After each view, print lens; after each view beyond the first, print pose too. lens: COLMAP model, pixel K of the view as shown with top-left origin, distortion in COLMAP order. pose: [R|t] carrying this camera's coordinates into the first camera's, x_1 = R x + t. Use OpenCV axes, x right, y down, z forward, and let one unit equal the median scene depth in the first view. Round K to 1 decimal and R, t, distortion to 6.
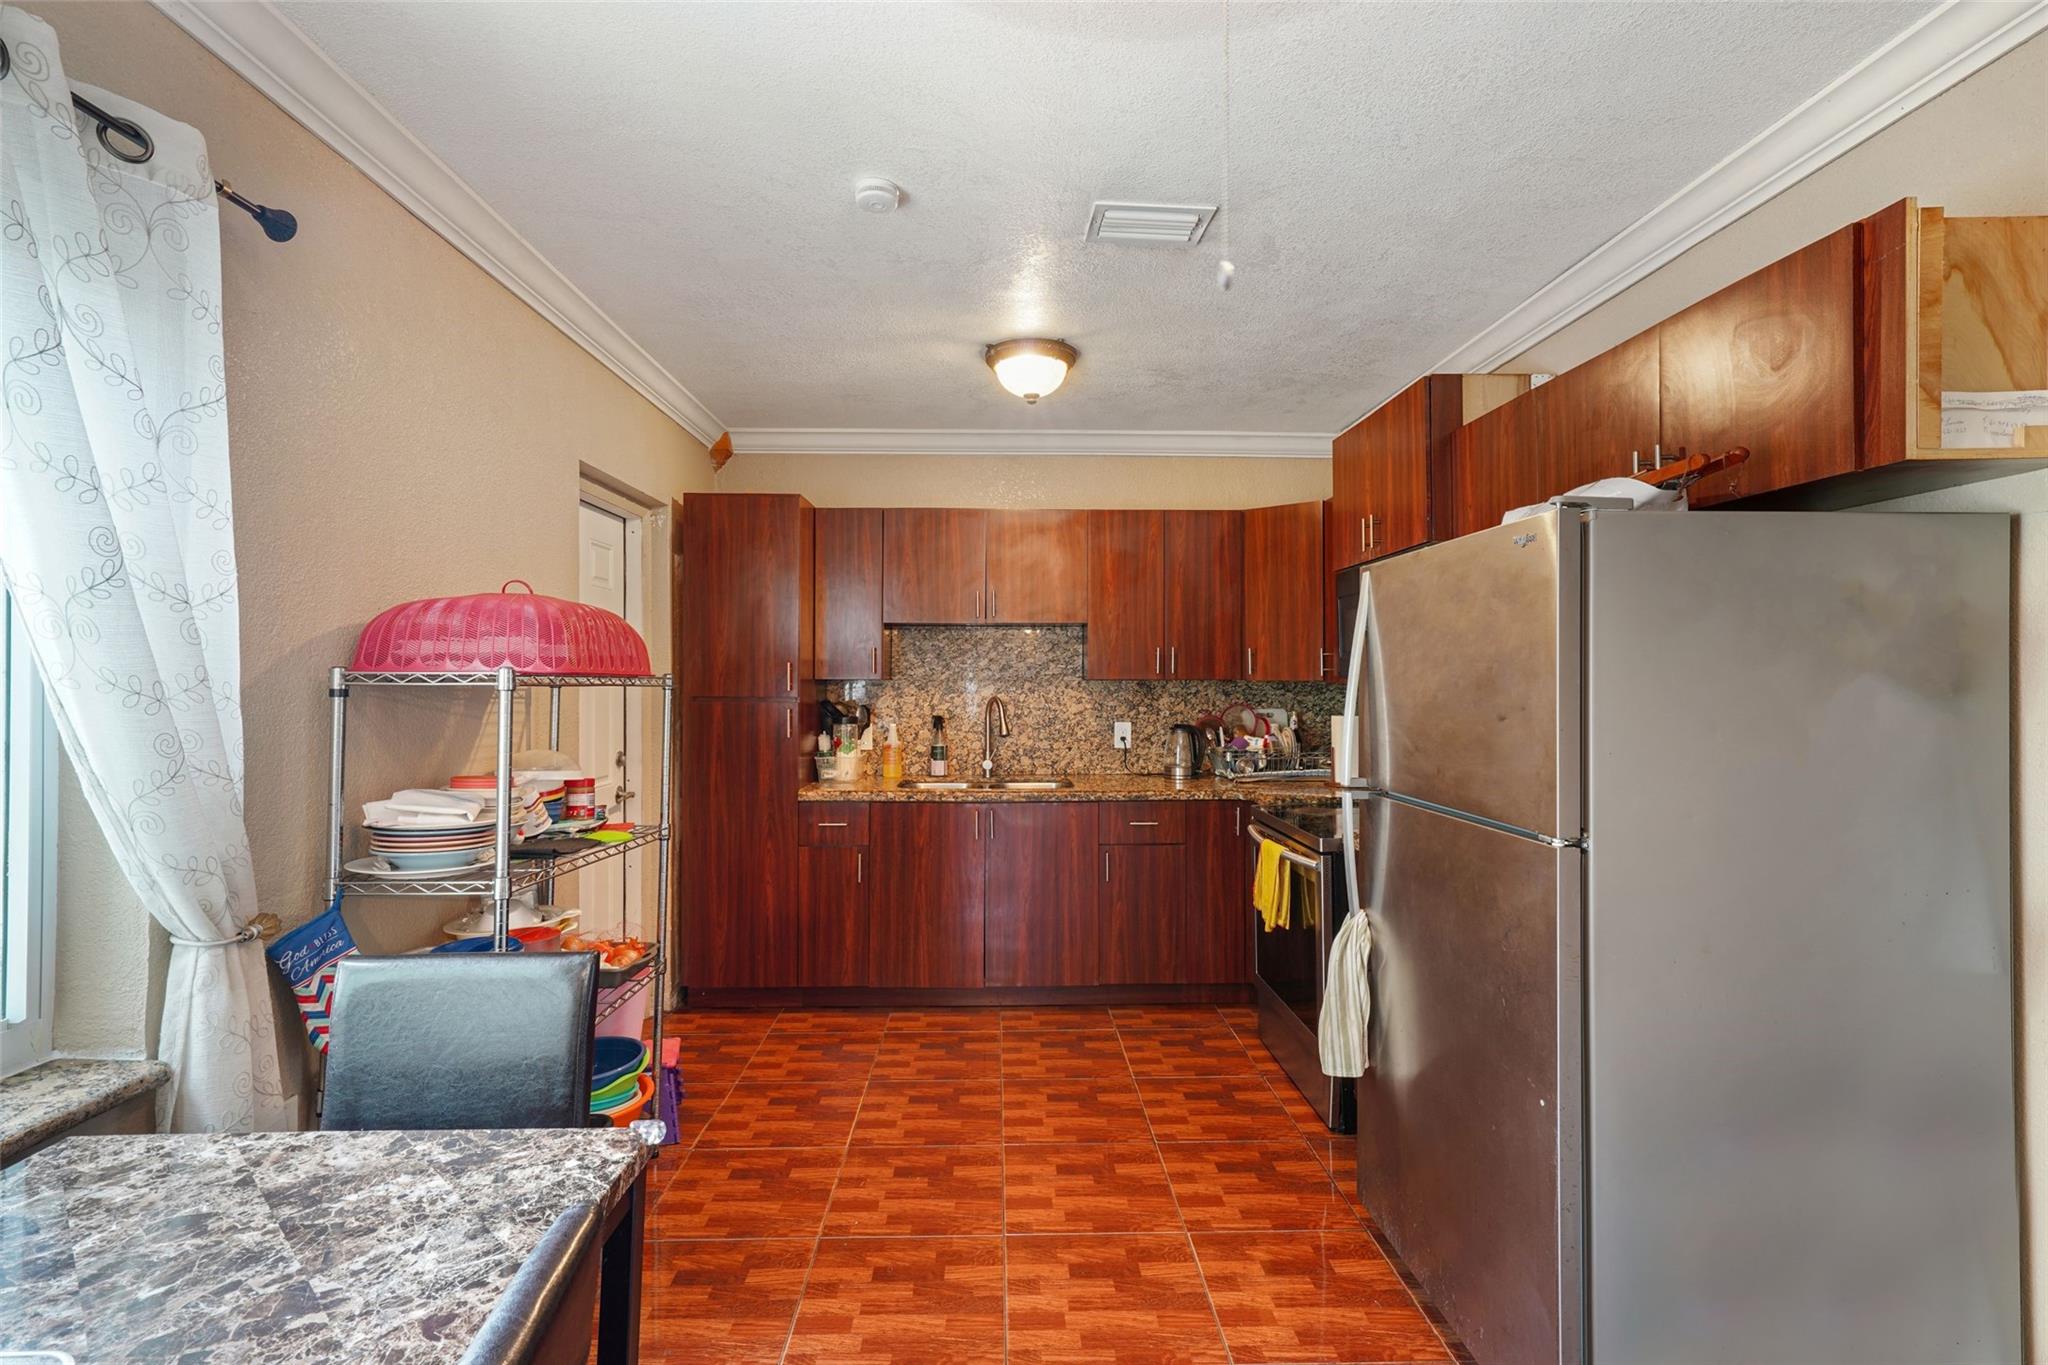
lens RADIAL K [[949.8, 0, 1020.7], [0, 949.8, 679.1], [0, 0, 1]] dist [0.005829, -0.000559]
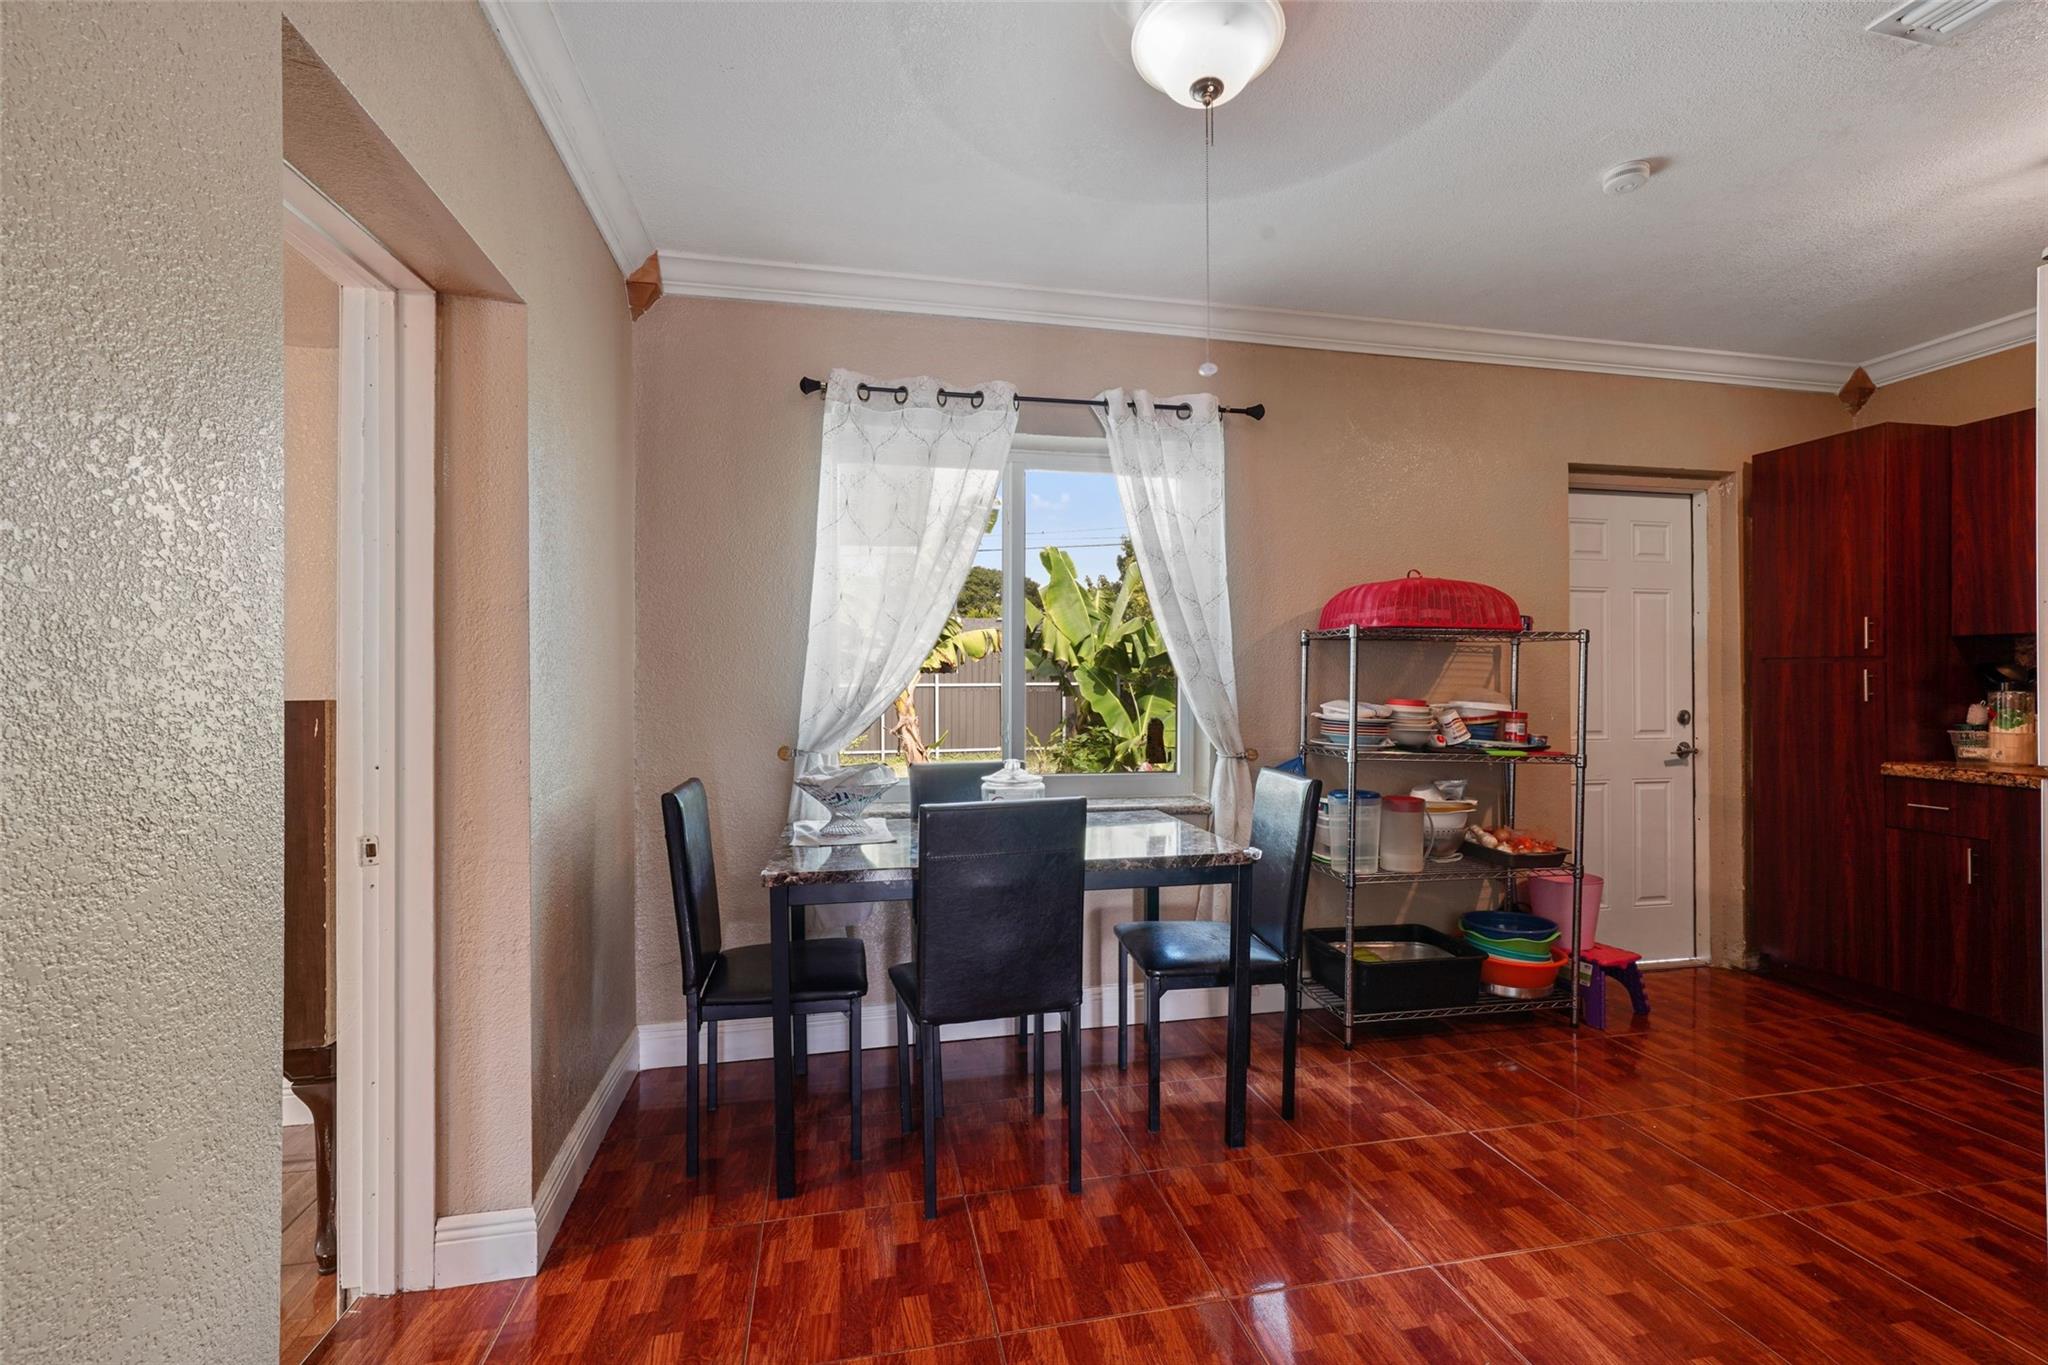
lens RADIAL K [[884.8, 0, 1021.5], [0, 884.8, 683.5], [0, 0, 1]] dist [0.002592, 0.000619]
pose [[0.171505, 0.000175, -0.985183, 0.759532], [-0.000729, 1.000000, 0.000051, 0.079092], [0.985183, 0.000710, 0.171505, 0.138713]]
